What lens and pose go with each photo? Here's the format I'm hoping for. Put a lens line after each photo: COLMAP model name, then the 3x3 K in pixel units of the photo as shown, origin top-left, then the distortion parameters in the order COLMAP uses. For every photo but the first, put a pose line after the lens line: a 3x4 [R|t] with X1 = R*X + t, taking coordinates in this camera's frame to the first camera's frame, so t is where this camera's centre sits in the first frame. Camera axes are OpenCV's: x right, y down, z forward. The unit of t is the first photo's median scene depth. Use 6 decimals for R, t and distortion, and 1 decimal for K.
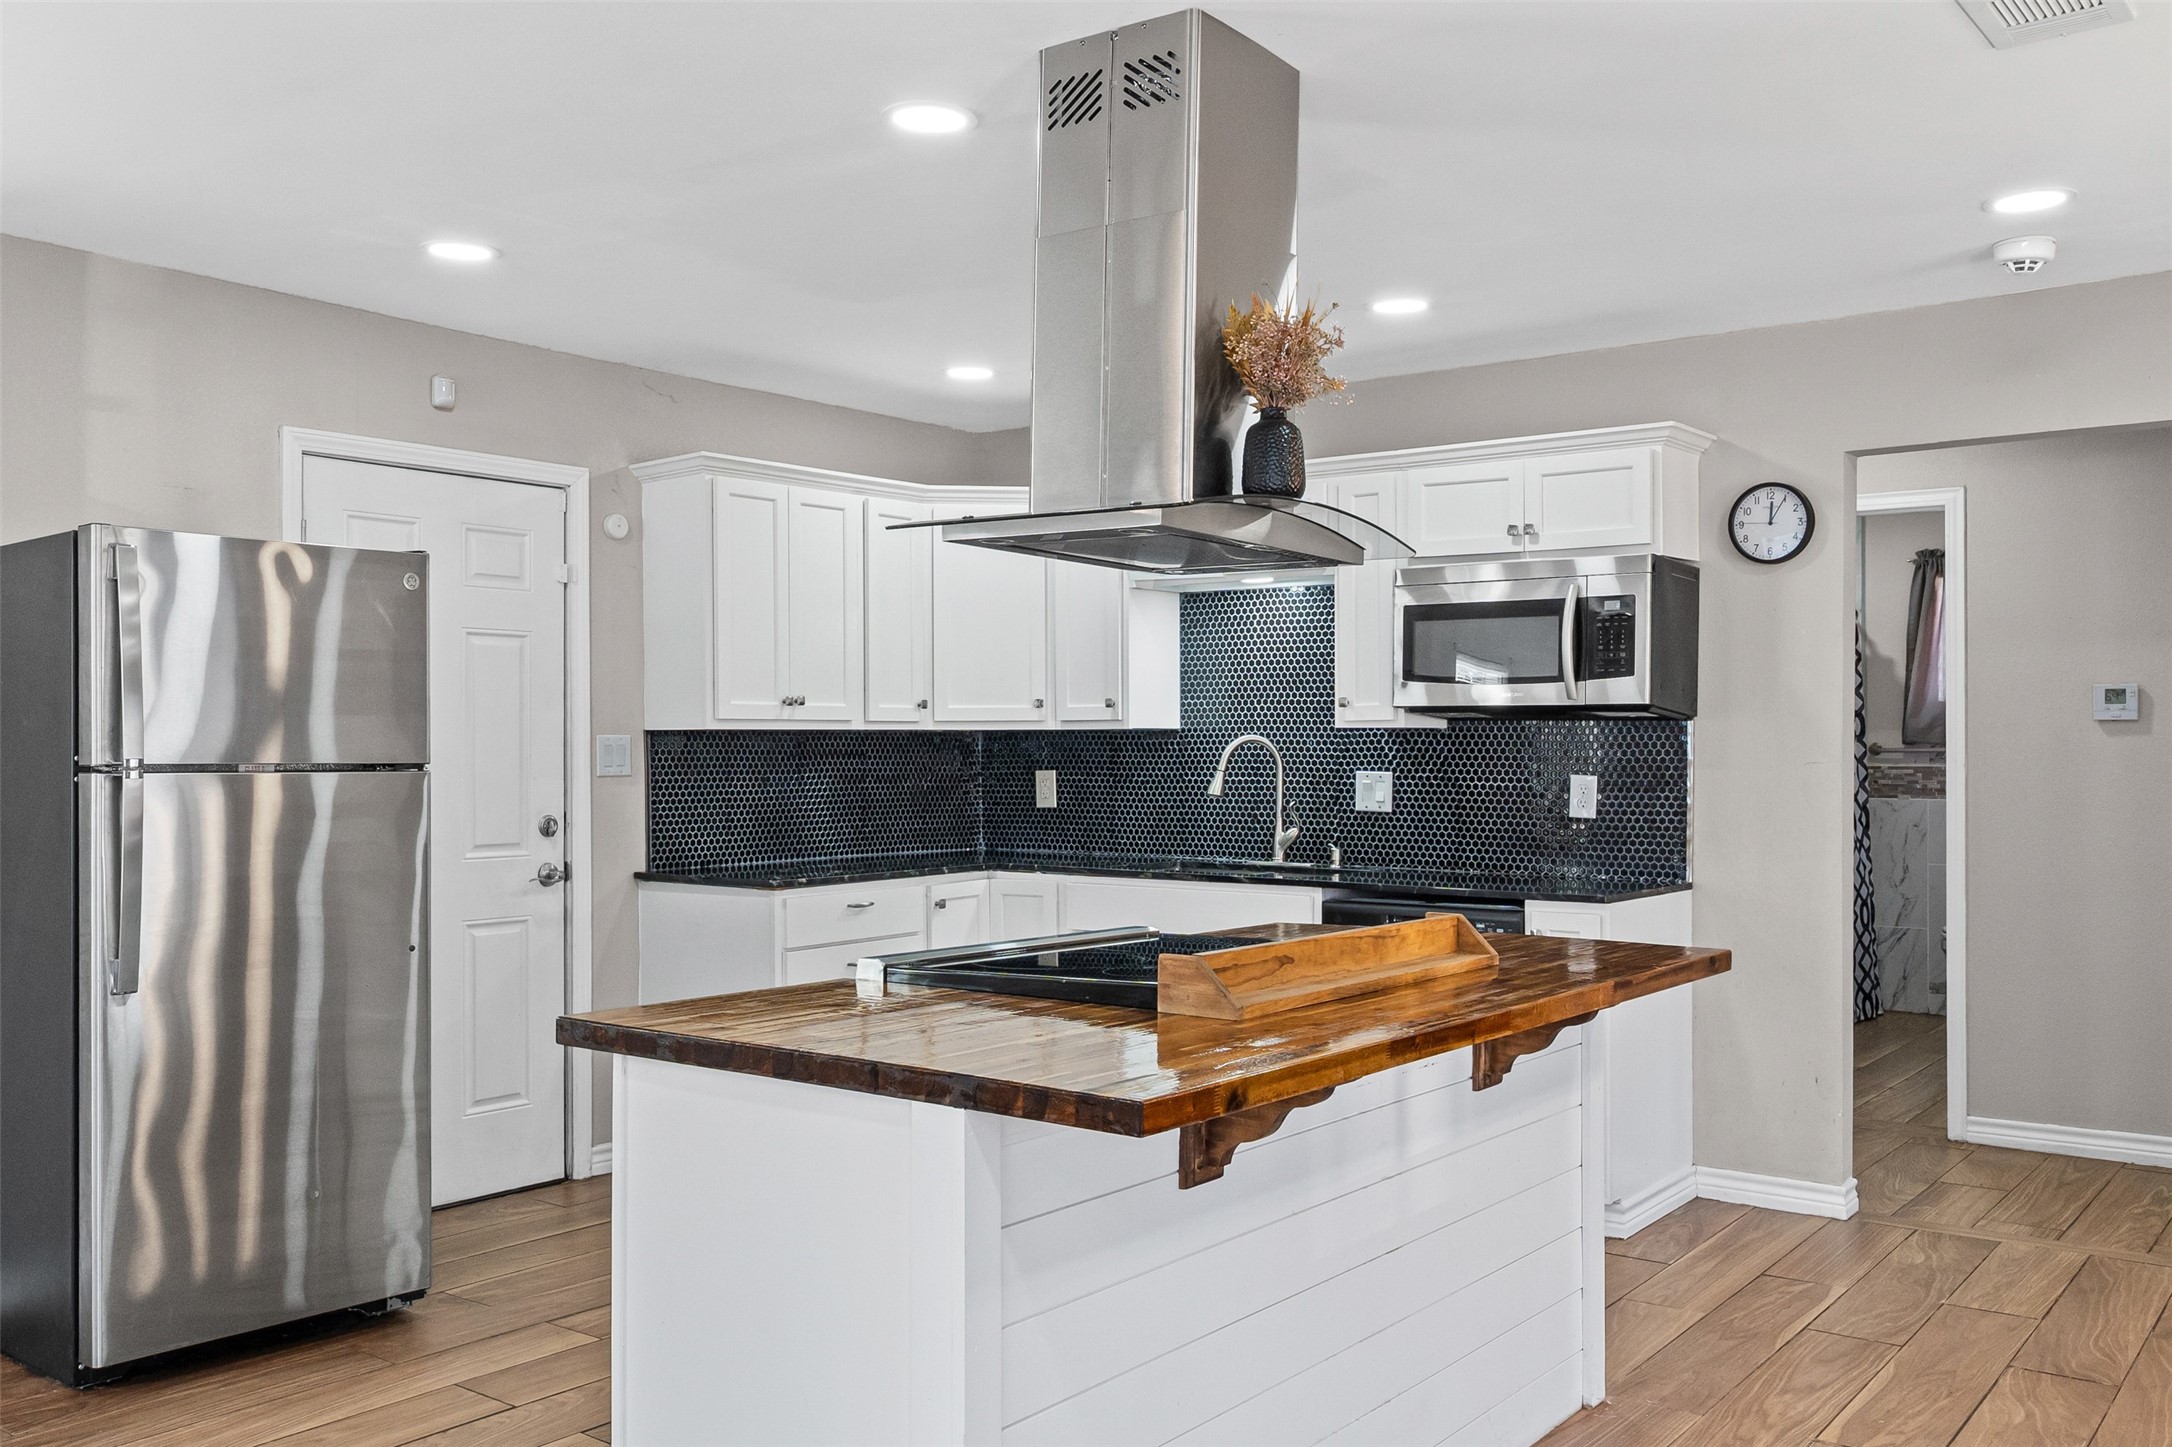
lens RADIAL K [[1808.6, 0, 1090.7], [0, 1808.6, 769.6], [0, 0, 1]] dist [0.000744, -0.000190]
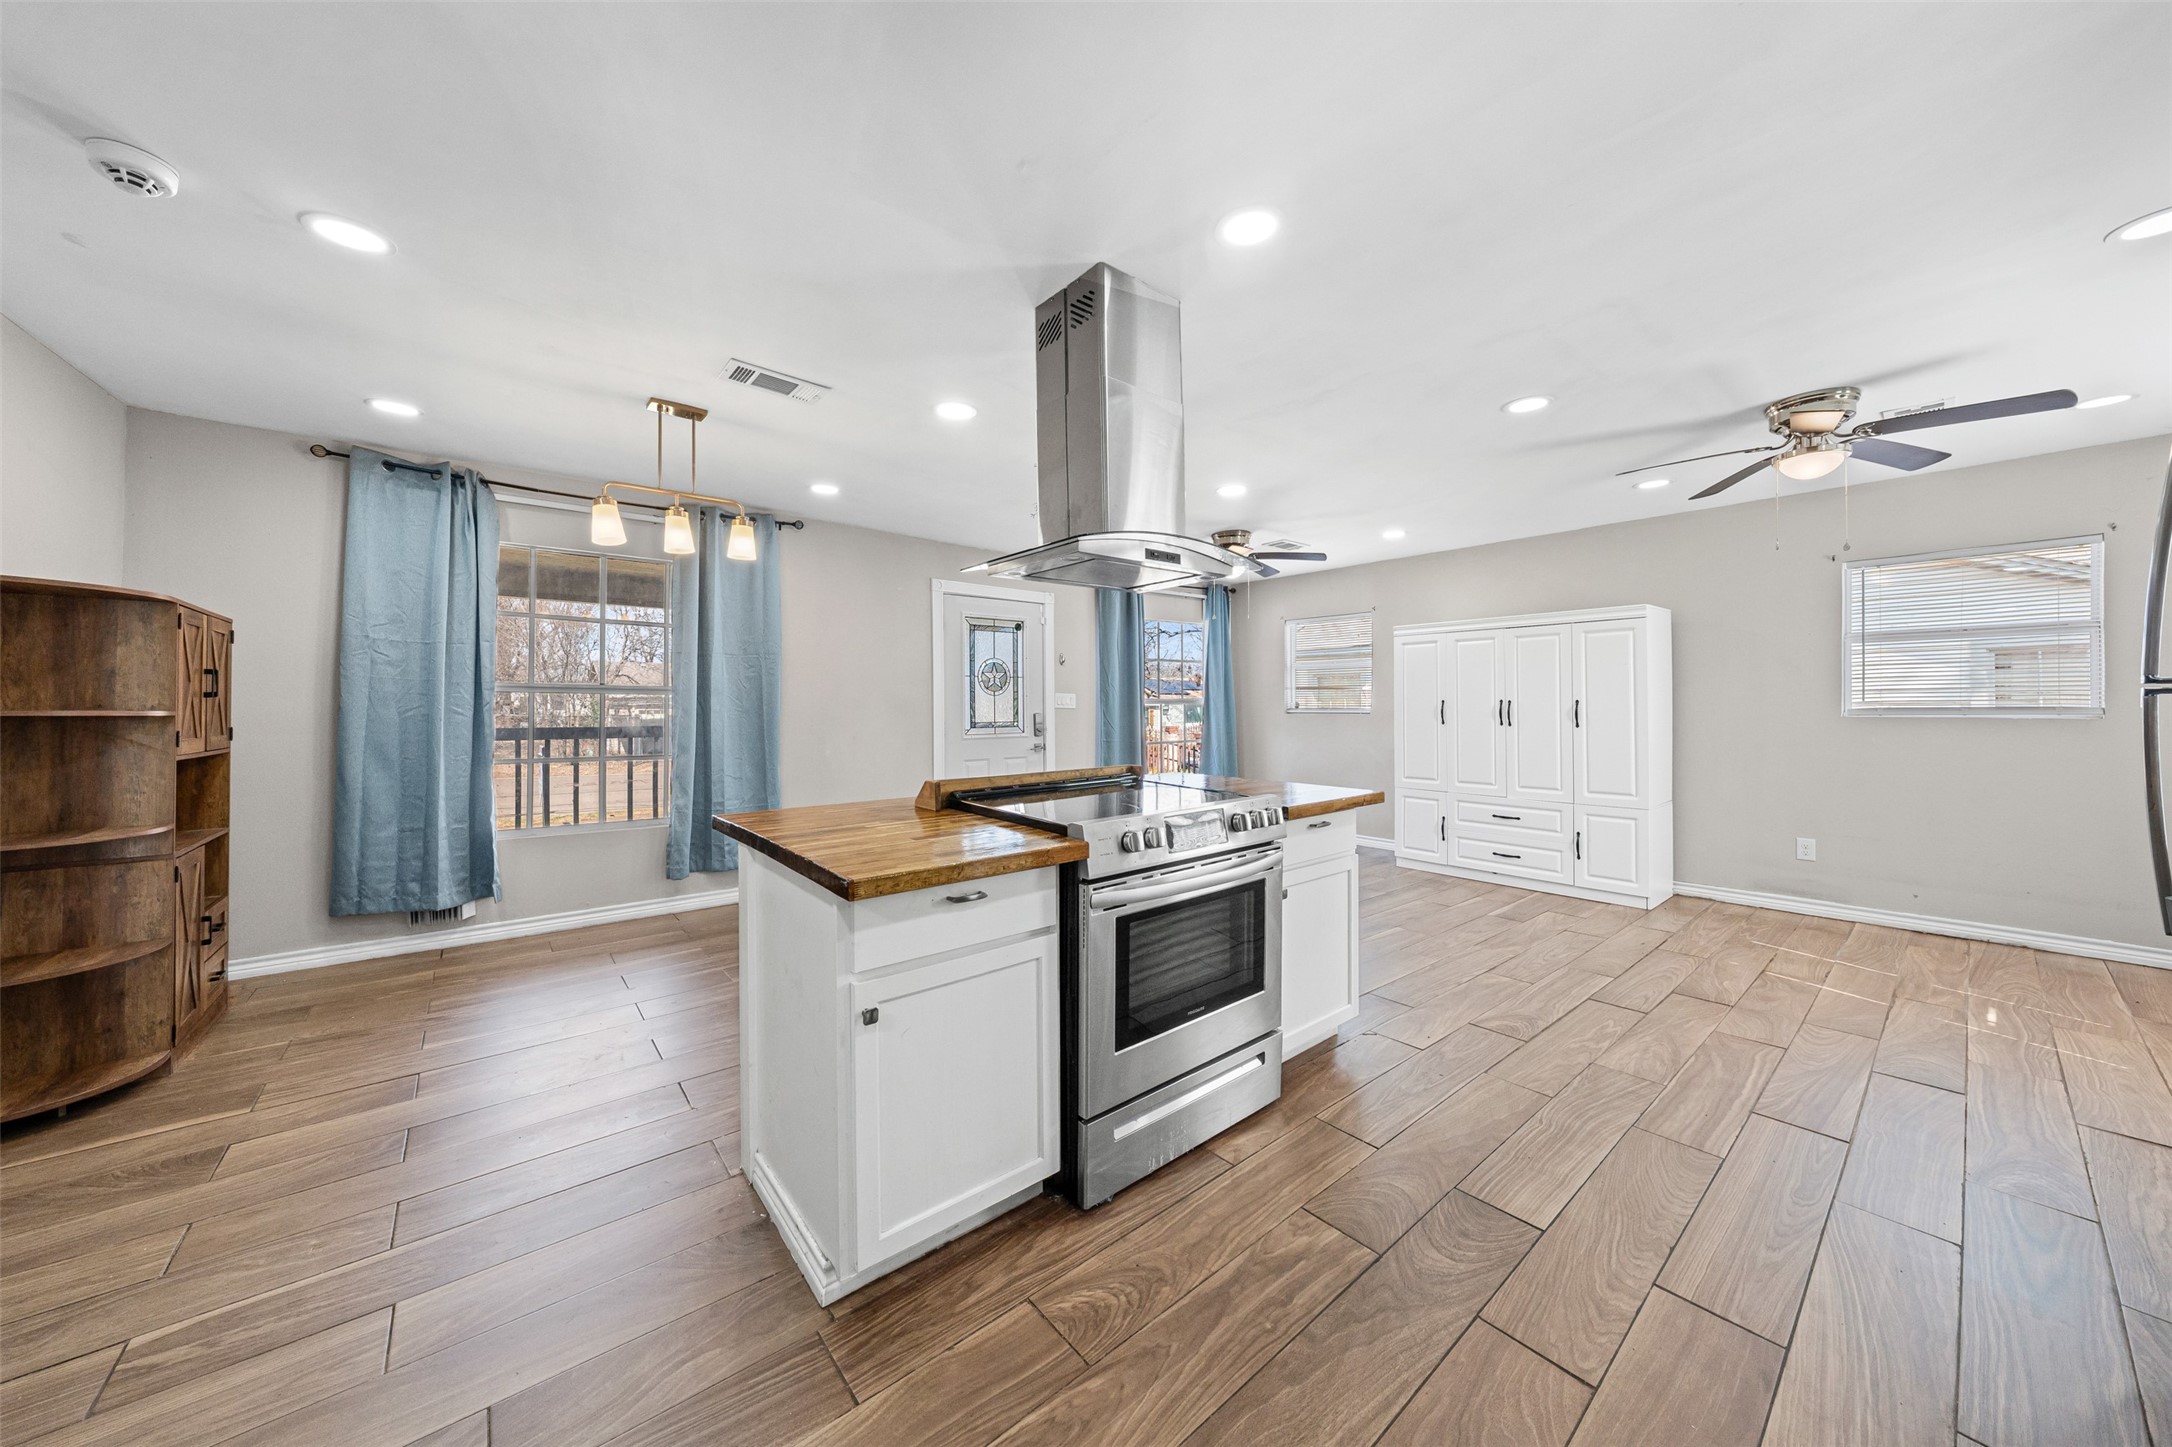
lens RADIAL K [[727.0, 0, 1079.0], [0, 727.0, 715.0], [0, 0, 1]] dist [0.000252, -0.000002]
pose [[-0.971864, 0.001485, 0.235538, -0.055994], [0.007225, 0.999698, 0.023509, 0.002412], [-0.235432, 0.024549, -0.971581, 0.940837]]
